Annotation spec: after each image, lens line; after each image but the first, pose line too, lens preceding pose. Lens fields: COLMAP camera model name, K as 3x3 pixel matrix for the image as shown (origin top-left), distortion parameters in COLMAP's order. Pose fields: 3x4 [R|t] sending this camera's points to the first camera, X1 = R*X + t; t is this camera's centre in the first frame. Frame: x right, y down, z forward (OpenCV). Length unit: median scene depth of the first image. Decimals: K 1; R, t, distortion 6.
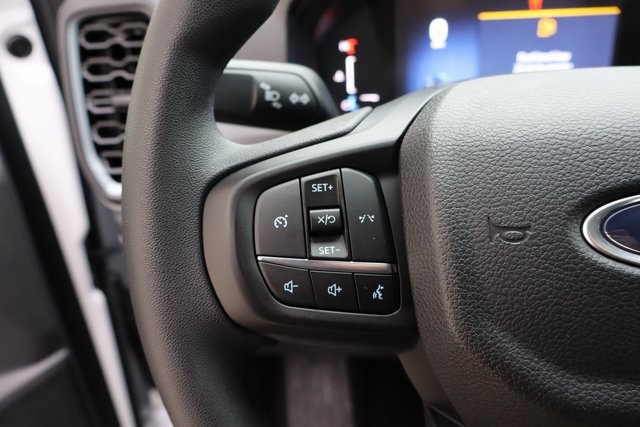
lens RADIAL K [[541.8, 0, 317.6], [0, 541.8, 215.3], [0, 0, 1]] dist [0.006300, -0.027142]
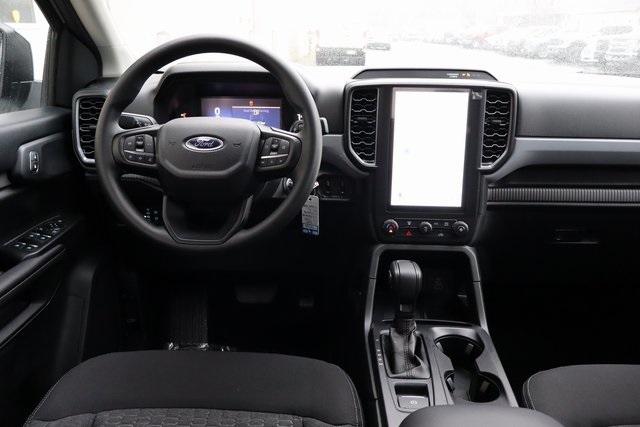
lens RADIAL K [[541.8, 0, 319.7], [0, 541.8, 211.3], [0, 0, 1]] dist [0.006300, -0.027142]
pose [[0.995162, 0.042887, 0.088388, 0.803283], [-0.027788, 0.985825, -0.165460, 0.899689], [-0.094231, 0.162204, 0.982248, -2.495376]]
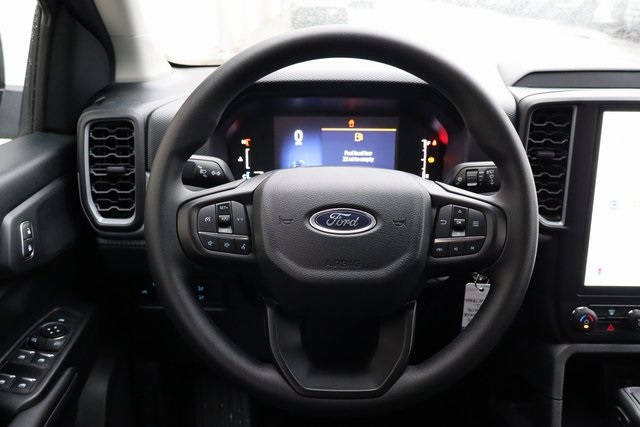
lens RADIAL K [[620.5, 0, 321.2], [0, 620.5, 210.5], [0, 0, 1]] dist [0.013175, 0.000000]
pose [[0.990217, 0.026611, 0.136975, 0.046096], [-0.007115, 0.989998, -0.140899, 0.273367], [-0.139354, 0.138546, 0.980503, -1.442176]]
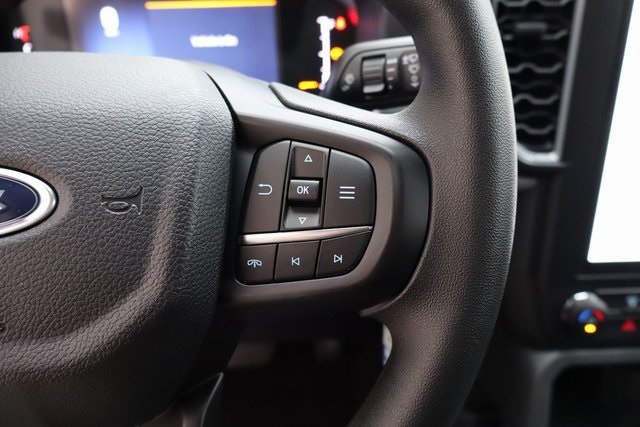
lens RADIAL K [[541.8, 0, 319.1], [0, 541.8, 212.0], [0, 0, 1]] dist [0.006300, -0.027142]
pose [[0.990615, -0.028976, 0.133573, 0.731881], [0.027317, 0.999525, 0.014236, 0.029634], [-0.133922, -0.010454, 0.990937, -0.106919]]
